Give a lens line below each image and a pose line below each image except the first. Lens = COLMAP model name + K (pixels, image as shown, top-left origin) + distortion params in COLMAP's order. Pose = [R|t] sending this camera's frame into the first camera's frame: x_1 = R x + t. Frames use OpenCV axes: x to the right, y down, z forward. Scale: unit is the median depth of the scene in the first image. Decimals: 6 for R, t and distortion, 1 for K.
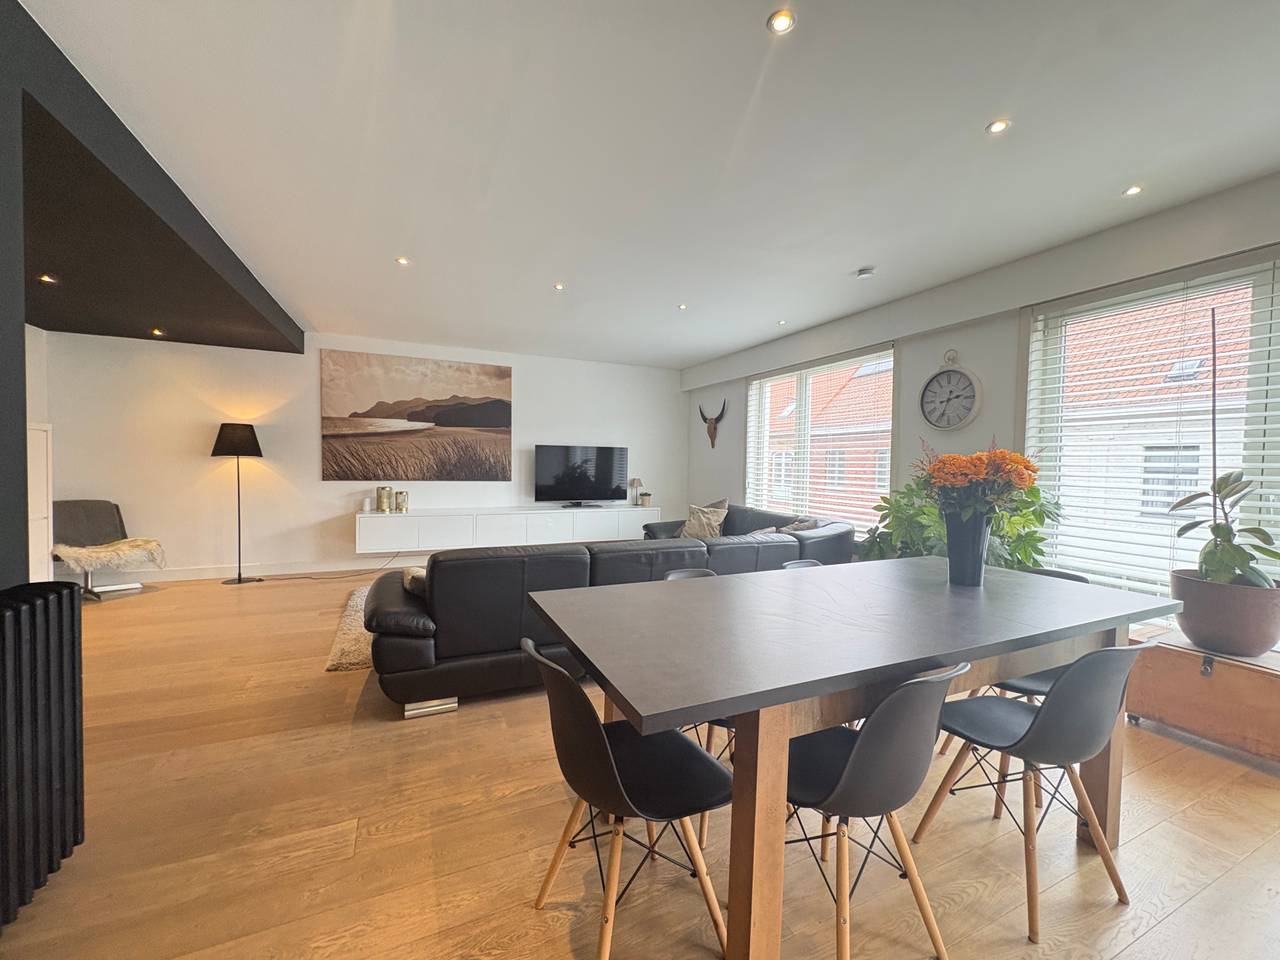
lens RADIAL K [[510.8, 0, 639.0], [0, 510.8, 480.4], [0, 0, 1]] dist [0.003157, -0.002291]
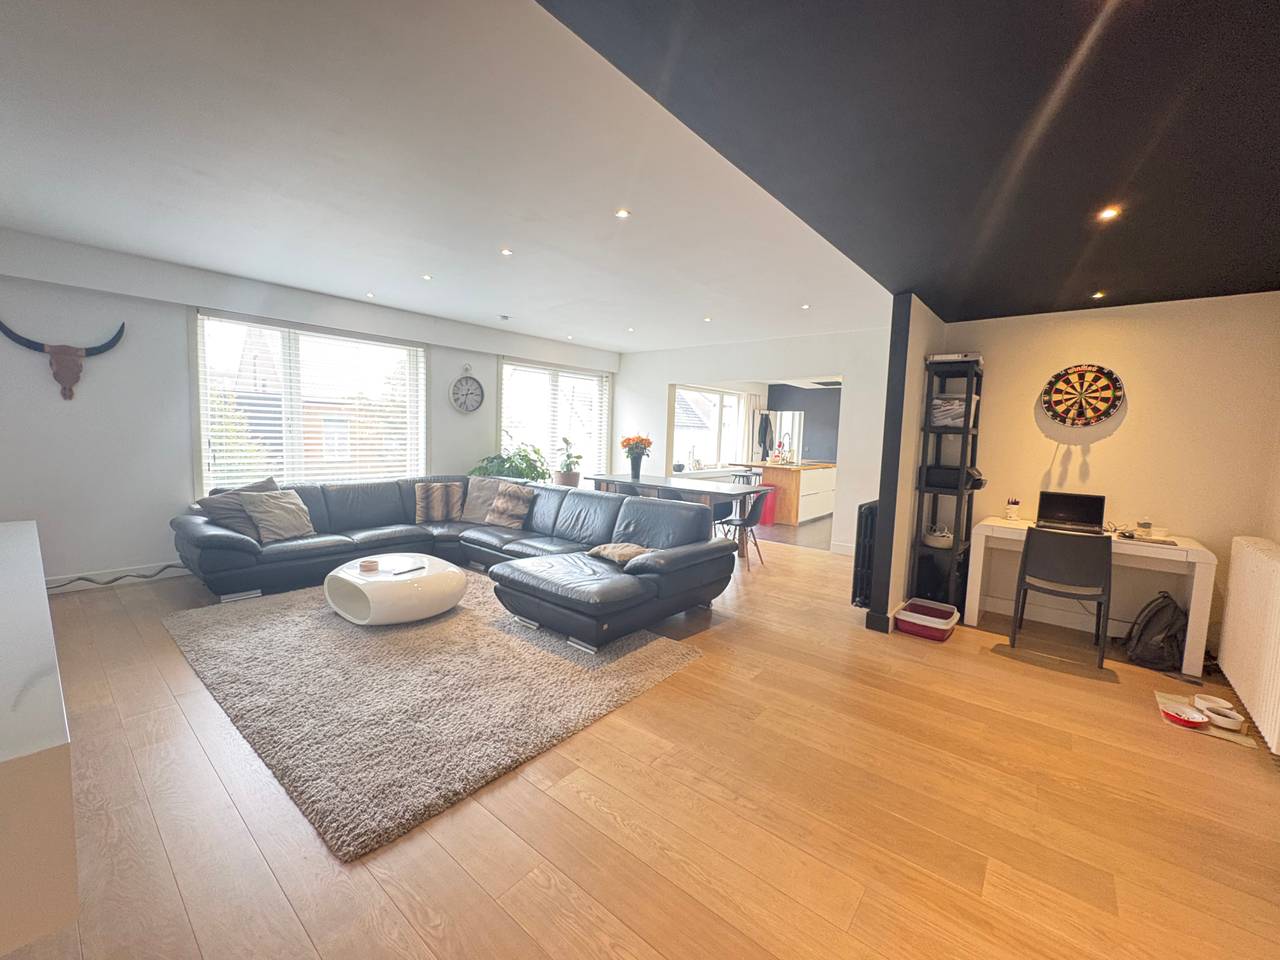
lens RADIAL K [[510.8, 0, 638.2], [0, 510.8, 477.9], [0, 0, 1]] dist [0.003157, -0.002291]
pose [[-0.424343, -0.104140, 0.899493, -0.773811], [-0.002260, 0.993483, 0.113955, -0.053152], [-0.905499, 0.046323, -0.421813, 0.815941]]
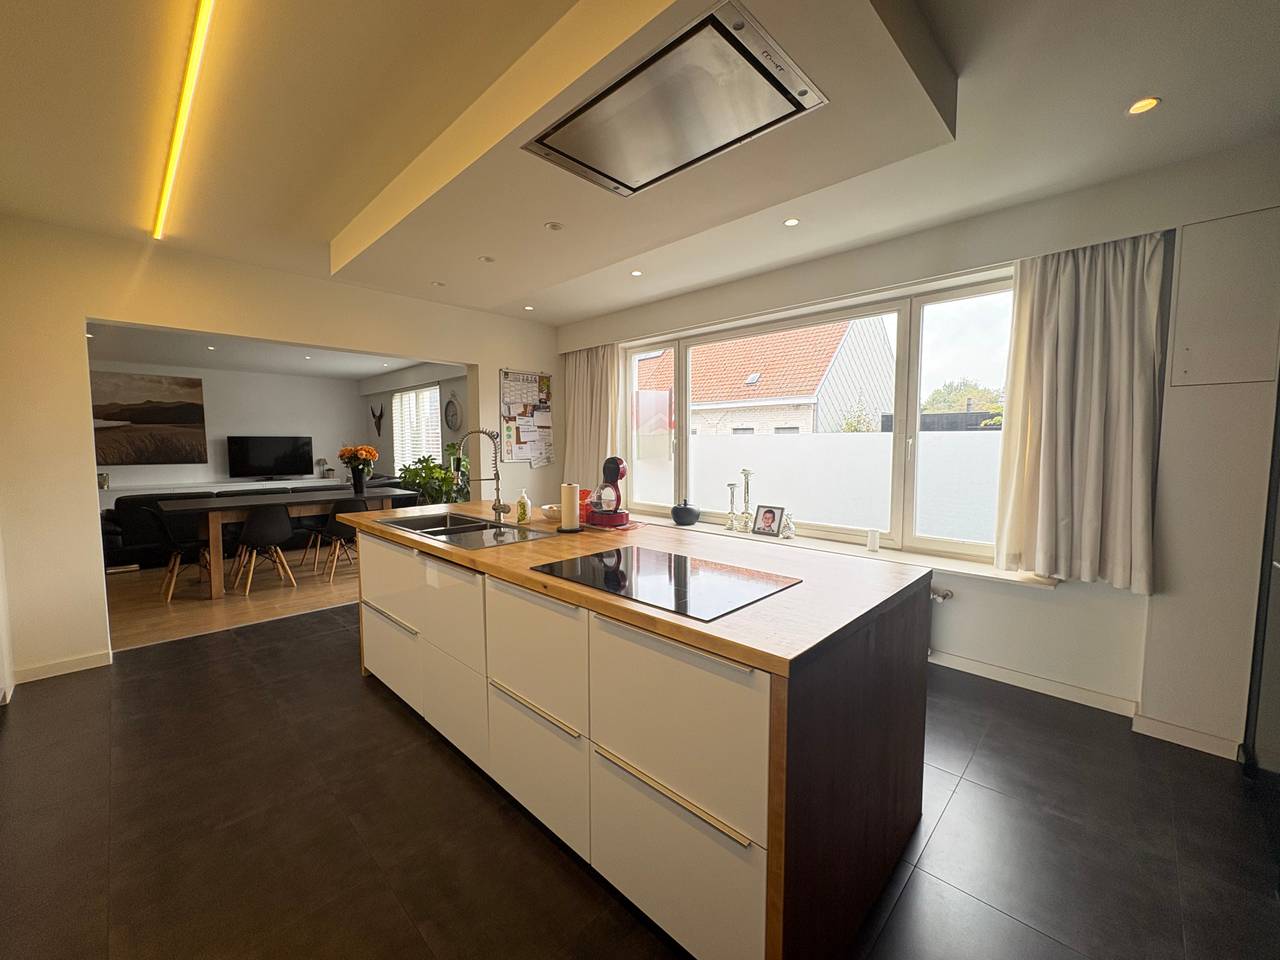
lens RADIAL K [[510.8, 0, 640.2], [0, 510.8, 480.8], [0, 0, 1]] dist [0.003157, -0.002291]
pose [[0.933068, -0.043395, 0.357073, 0.380621], [0.027463, 0.998393, 0.049572, 0.013294], [-0.358650, -0.036448, 0.932760, -0.772479]]
